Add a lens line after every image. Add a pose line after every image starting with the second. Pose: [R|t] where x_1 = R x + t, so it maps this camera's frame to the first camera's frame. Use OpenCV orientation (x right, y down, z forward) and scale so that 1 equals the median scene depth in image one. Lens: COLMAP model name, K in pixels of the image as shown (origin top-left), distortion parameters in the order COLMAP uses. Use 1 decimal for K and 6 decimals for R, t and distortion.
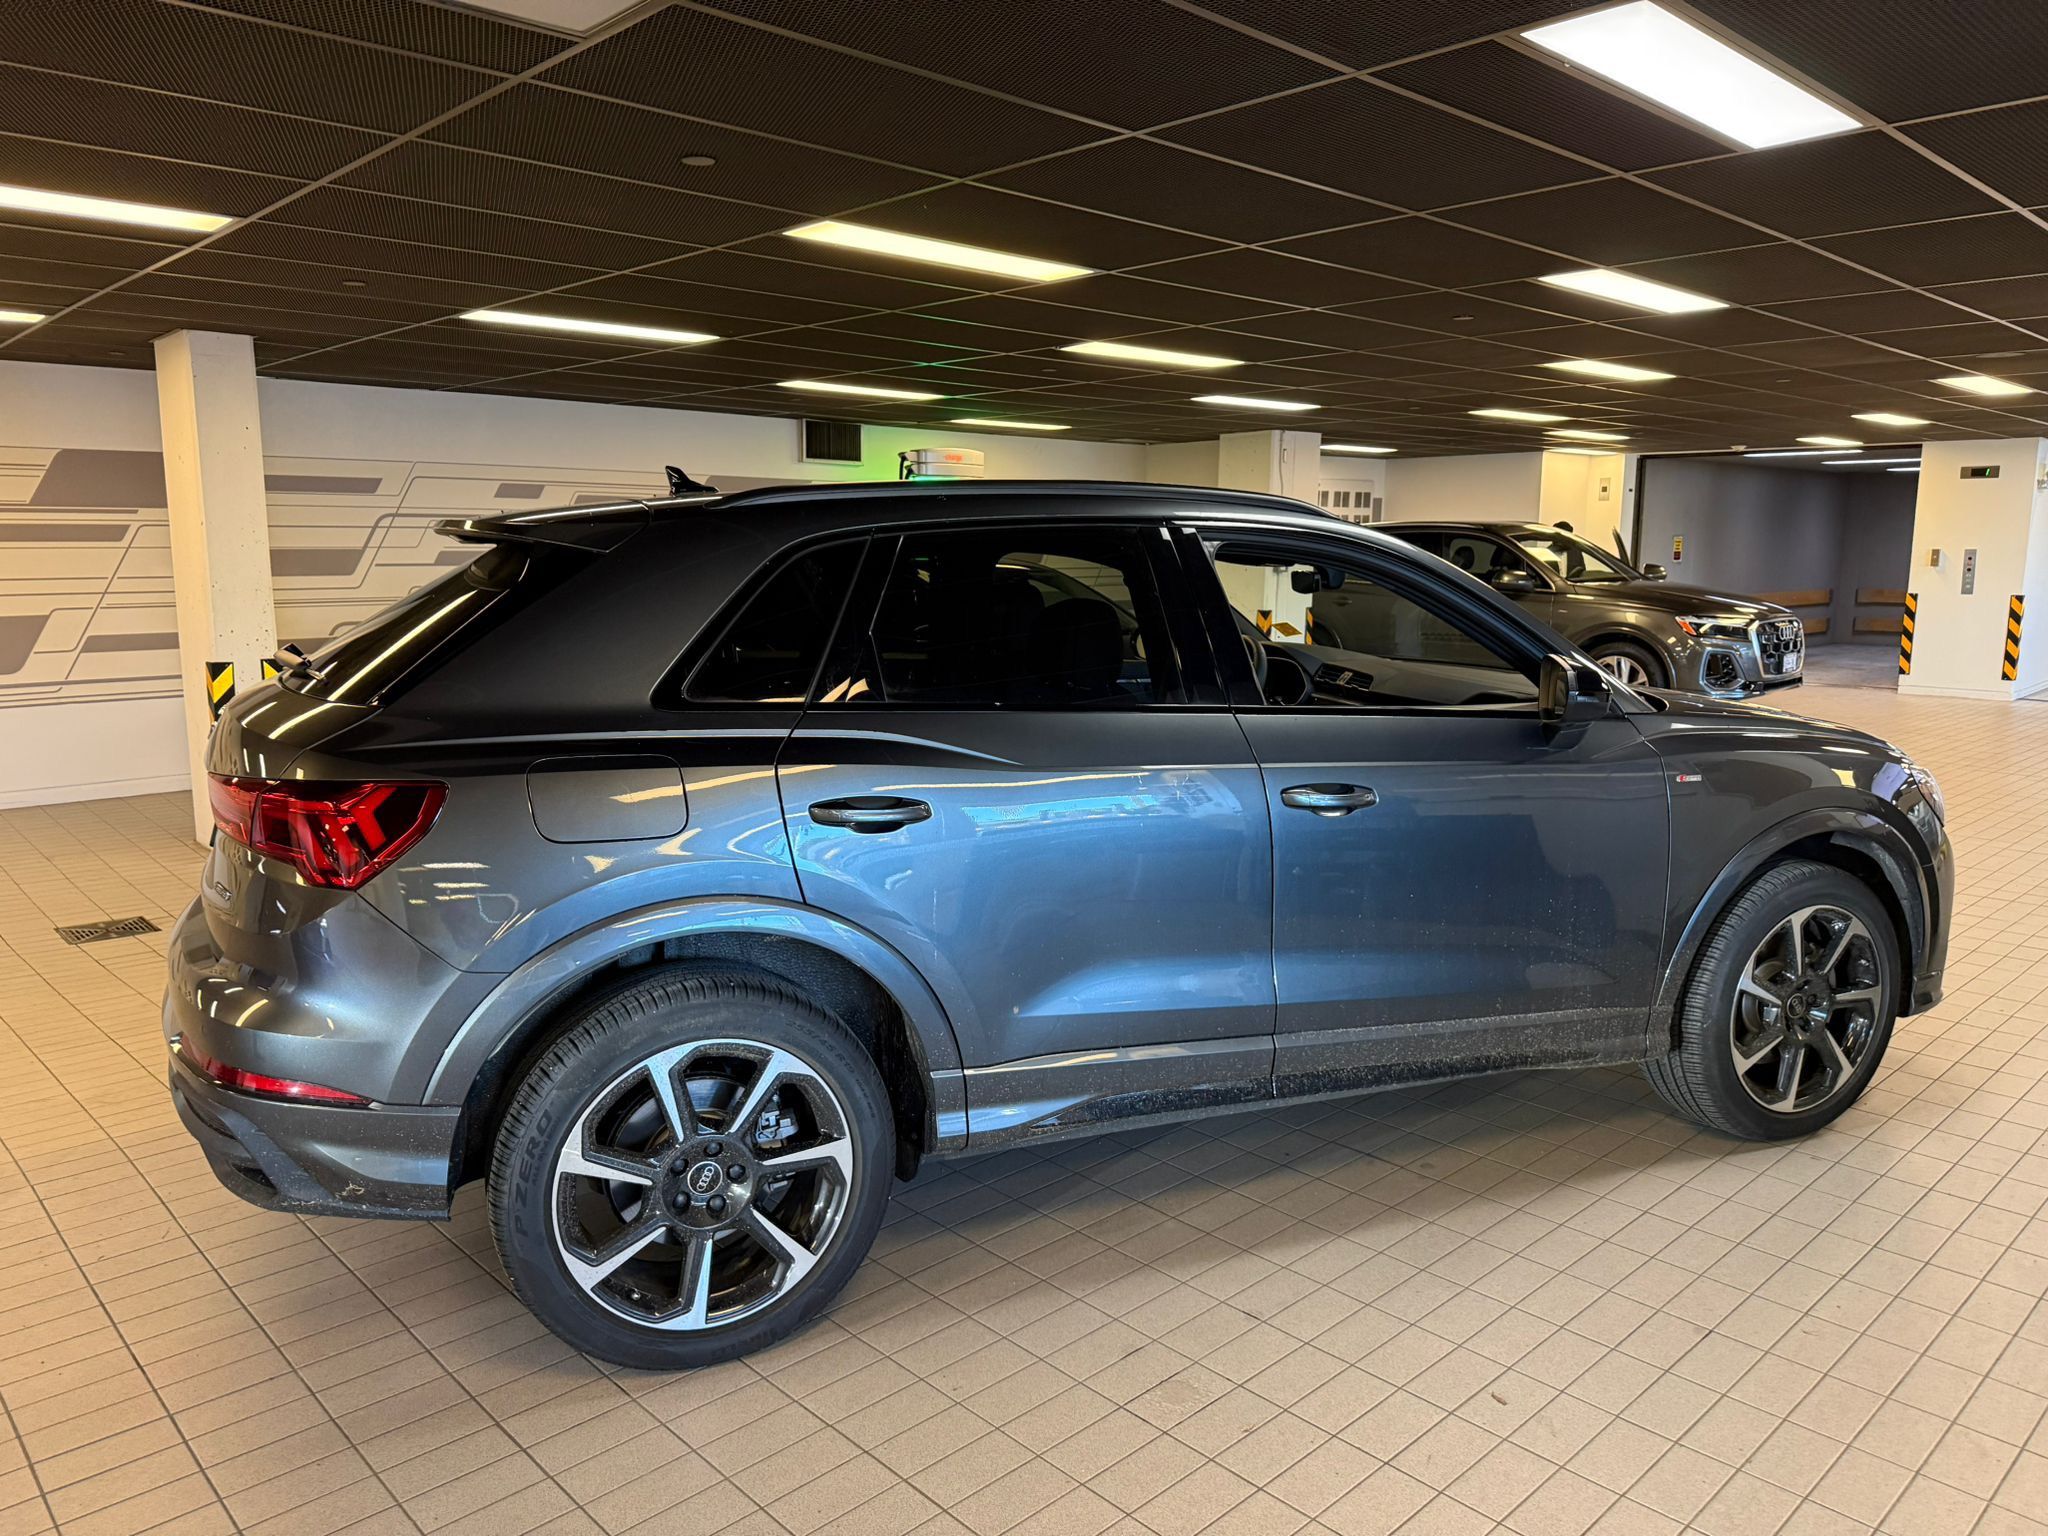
lens RADIAL K [[1426.1, 0, 1046.2], [0, 1426.1, 764.9], [0, 0, 1]] dist [0.090051, -0.163287]
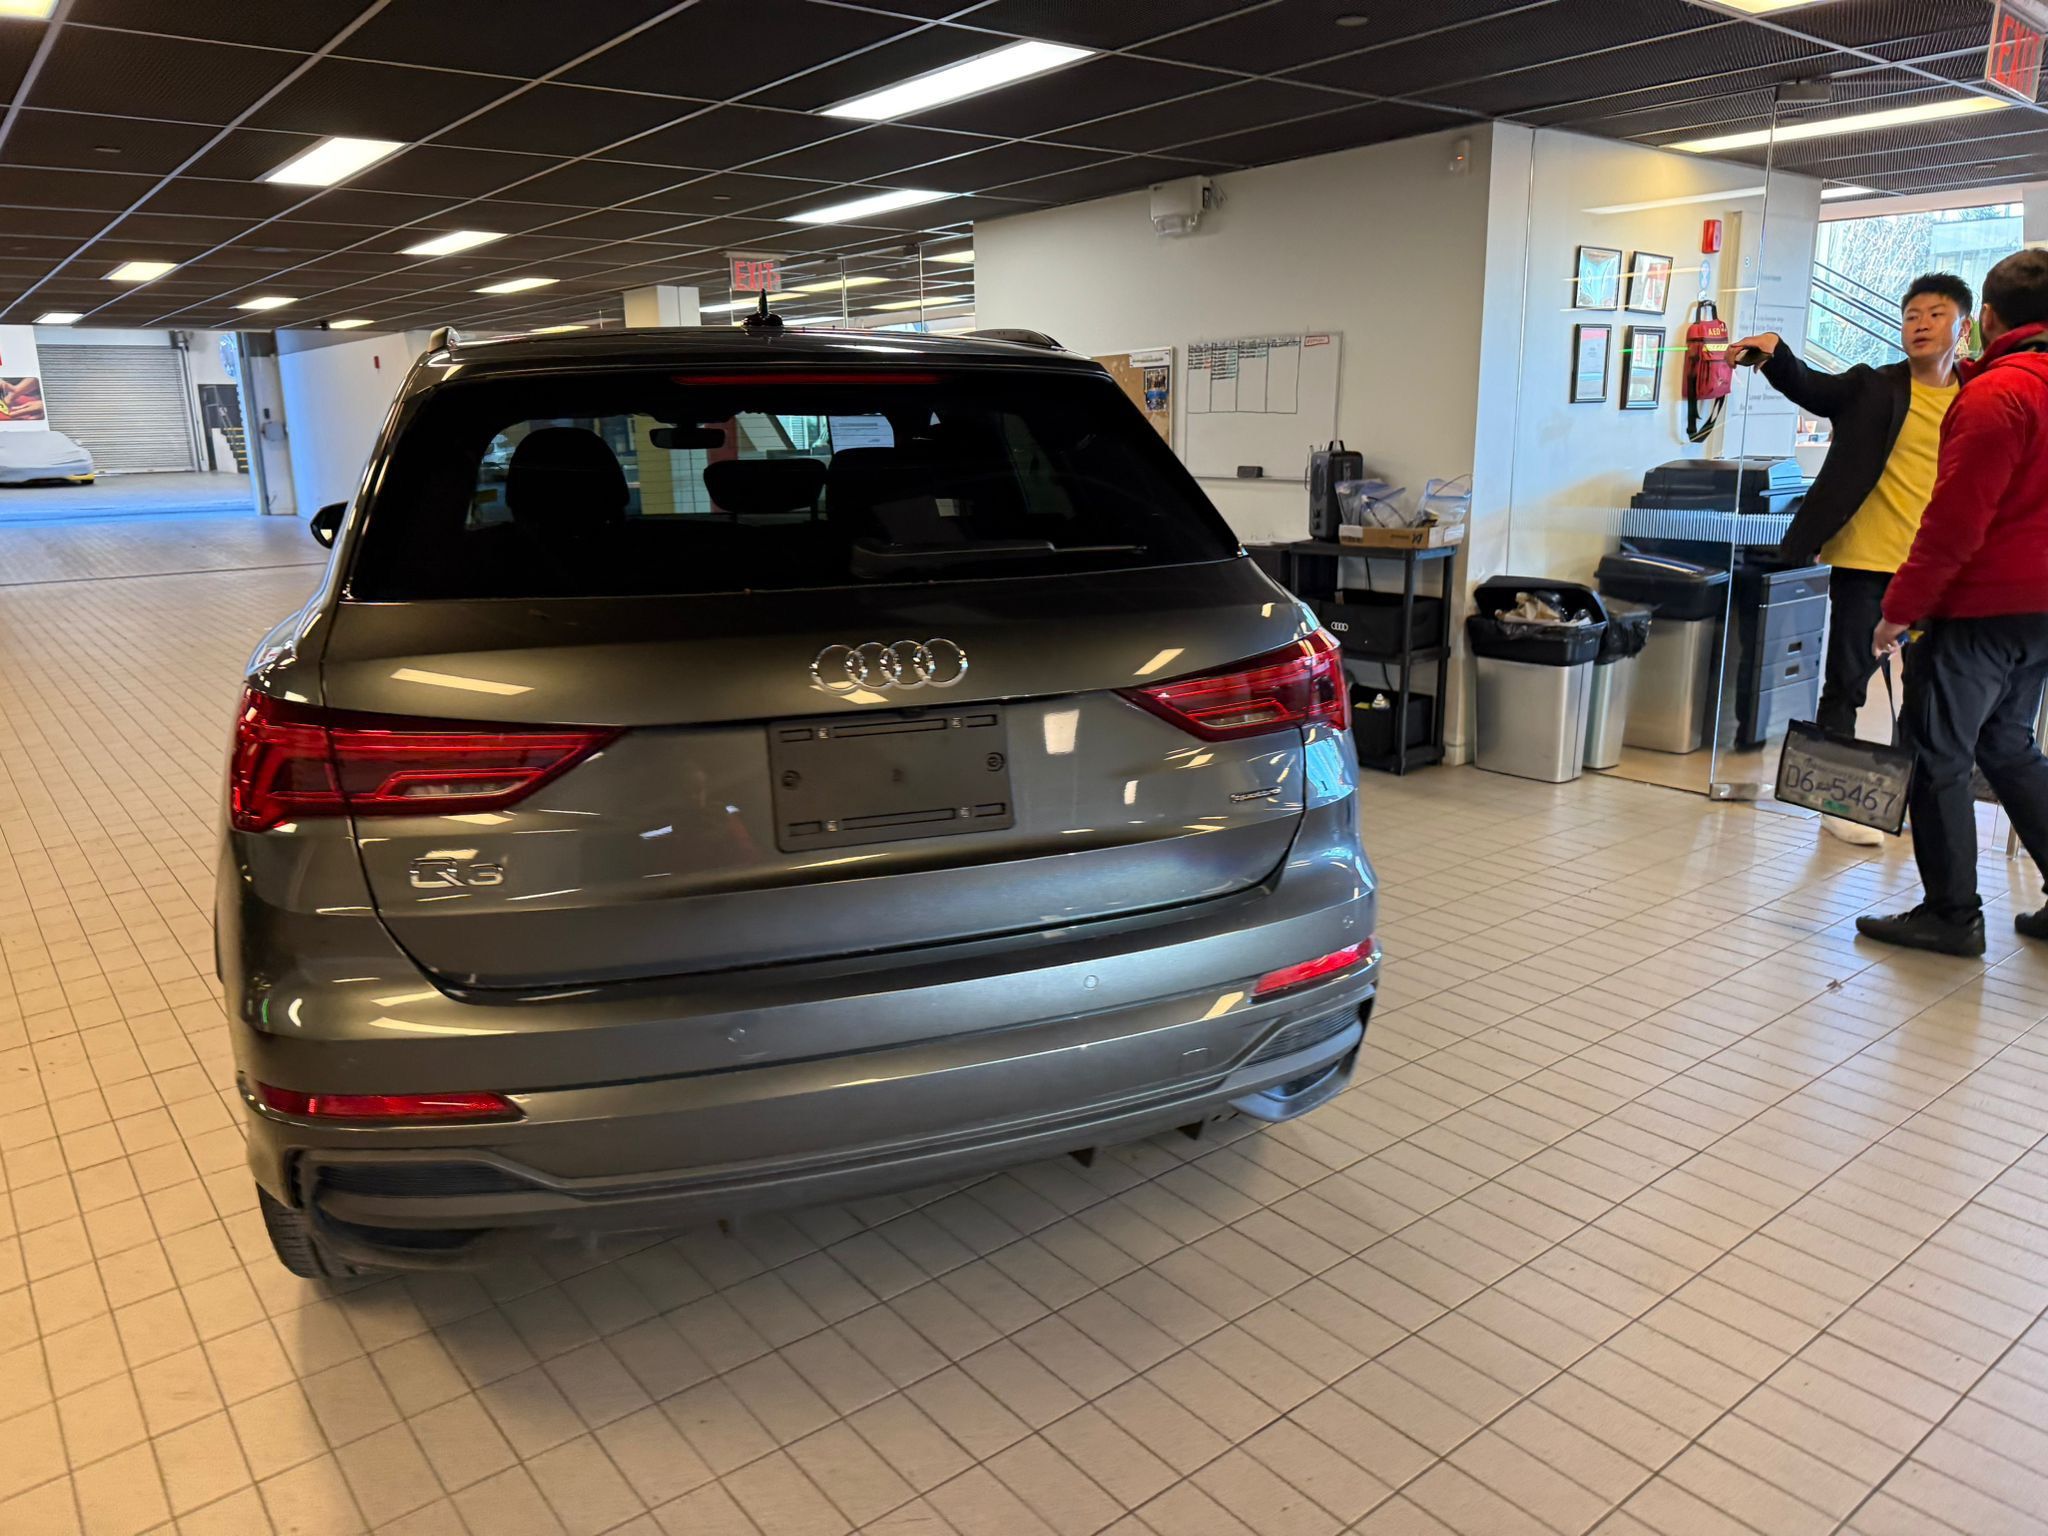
lens RADIAL K [[1451.0, 0, 1024.0], [0, 1451.0, 768.0], [0, 0, 1]] dist [-0.000562, -0.006902]
pose [[0.096148, -0.234232, 0.967415, -1.101625], [0.168962, 0.961653, 0.216045, -0.100870], [-0.980922, 0.142684, 0.132037, 0.812163]]
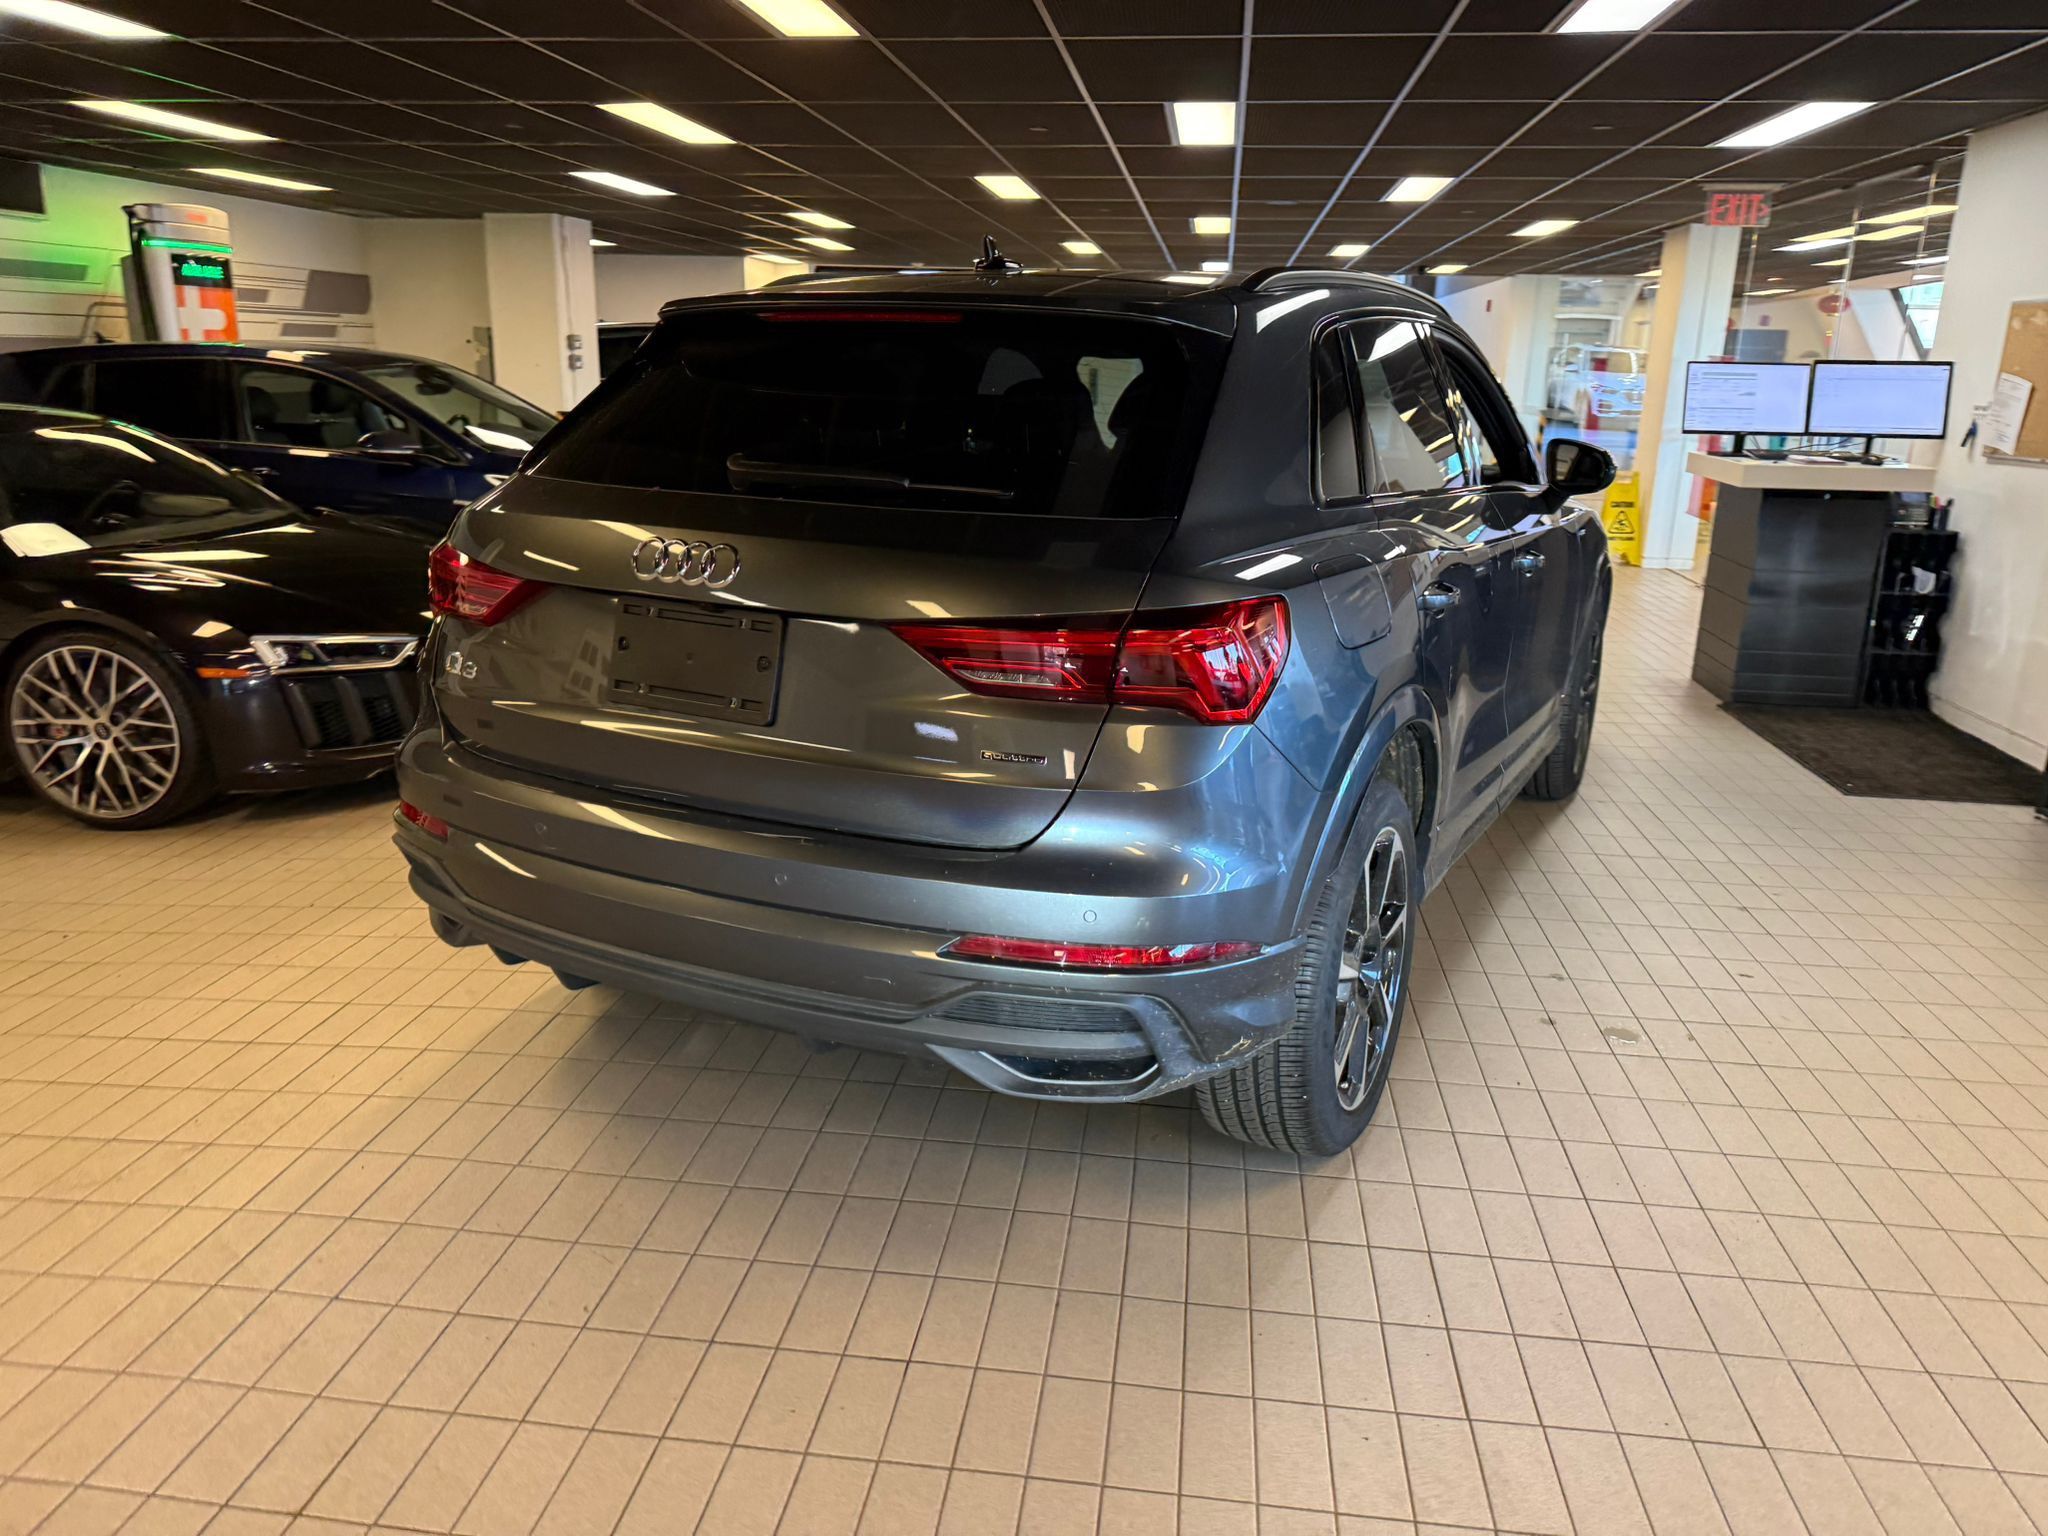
lens RADIAL K [[1432.8, 0, 1029.2], [0, 1432.8, 778.1], [0, 0, 1]] dist [0.030528, -0.046785]
pose [[0.772636, -0.160806, 0.614145, -0.839336], [0.076682, 0.983944, 0.161162, -0.020303], [-0.630201, -0.077426, 0.772562, 0.300355]]
